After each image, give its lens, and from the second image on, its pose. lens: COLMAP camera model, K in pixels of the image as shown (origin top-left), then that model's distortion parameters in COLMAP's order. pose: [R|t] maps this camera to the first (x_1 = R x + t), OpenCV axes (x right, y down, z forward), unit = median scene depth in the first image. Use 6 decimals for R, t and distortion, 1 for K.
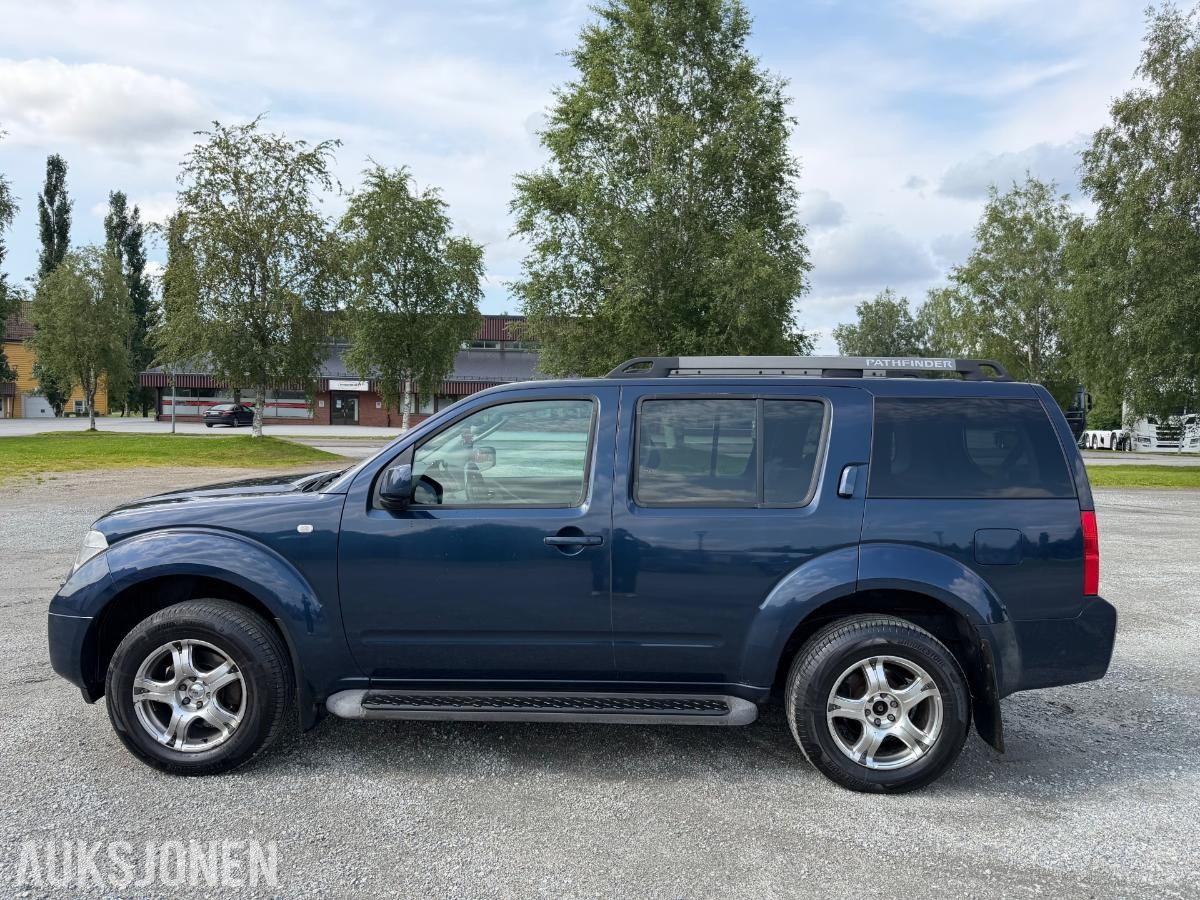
lens RADIAL K [[868.8, 0, 607.7], [0, 868.8, 443.0], [0, 0, 1]] dist [0.009501, -0.024459]
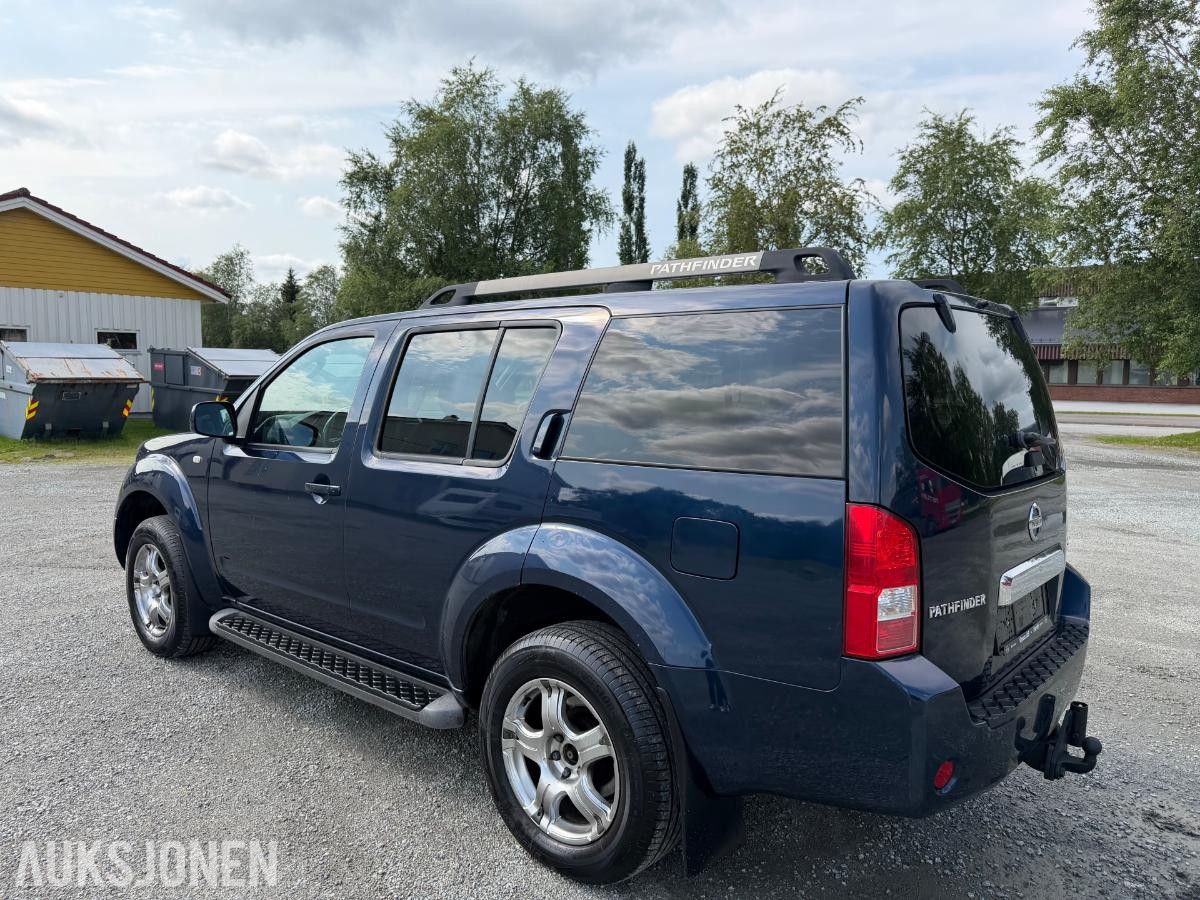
lens RADIAL K [[868.8, 0, 599.3], [0, 868.8, 461.7], [0, 0, 1]] dist [0.009501, -0.024459]
pose [[0.753929, 0.048057, -0.655195, 0.120321], [-0.014209, 0.998280, 0.056872, 0.003356], [0.656802, -0.033568, 0.753316, 0.073695]]
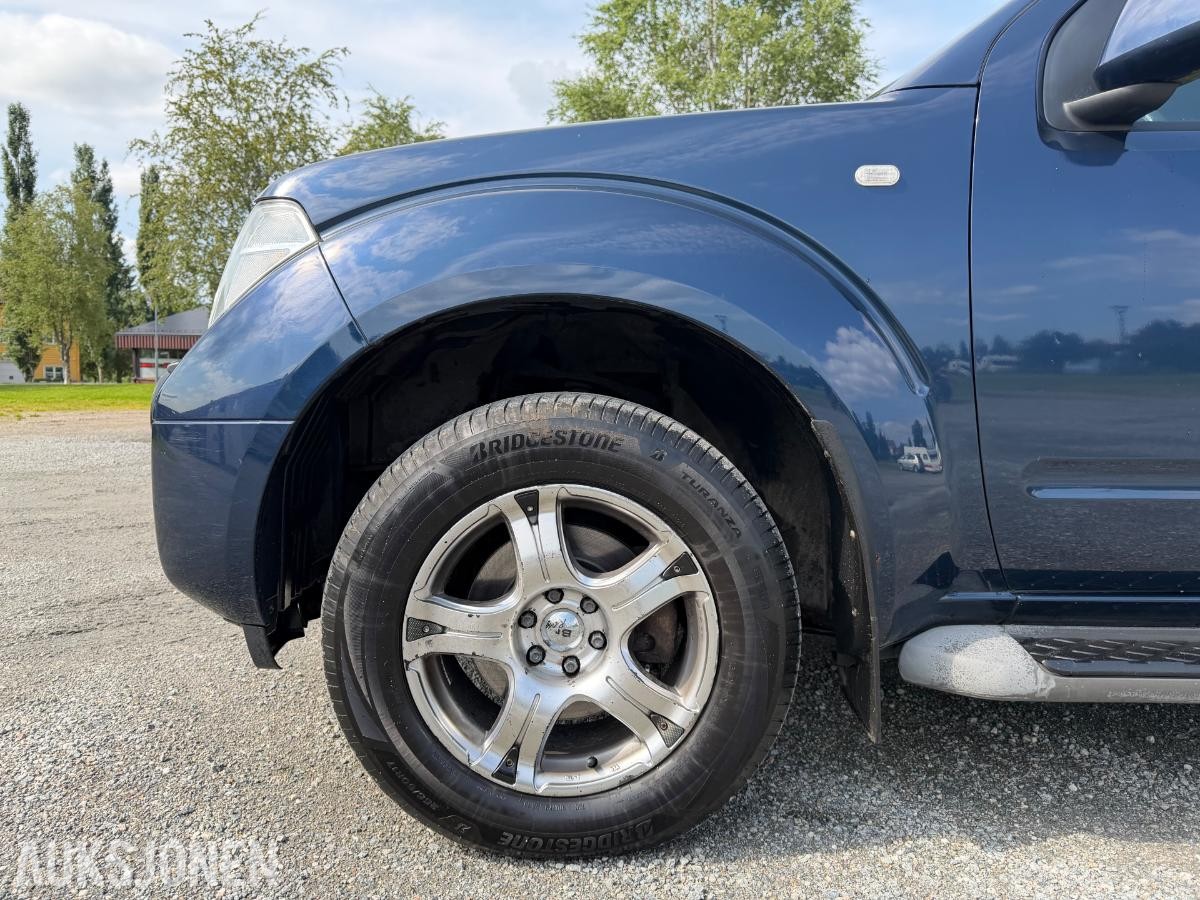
lens RADIAL K [[868.8, 0, 593.3], [0, 868.8, 450.7], [0, 0, 1]] dist [0.009501, -0.024459]
pose [[0.999880, -0.004242, 0.014915, -0.072850], [0.003732, 0.999412, 0.034086, 0.030750], [-0.015050, -0.034026, 0.999308, 0.099080]]
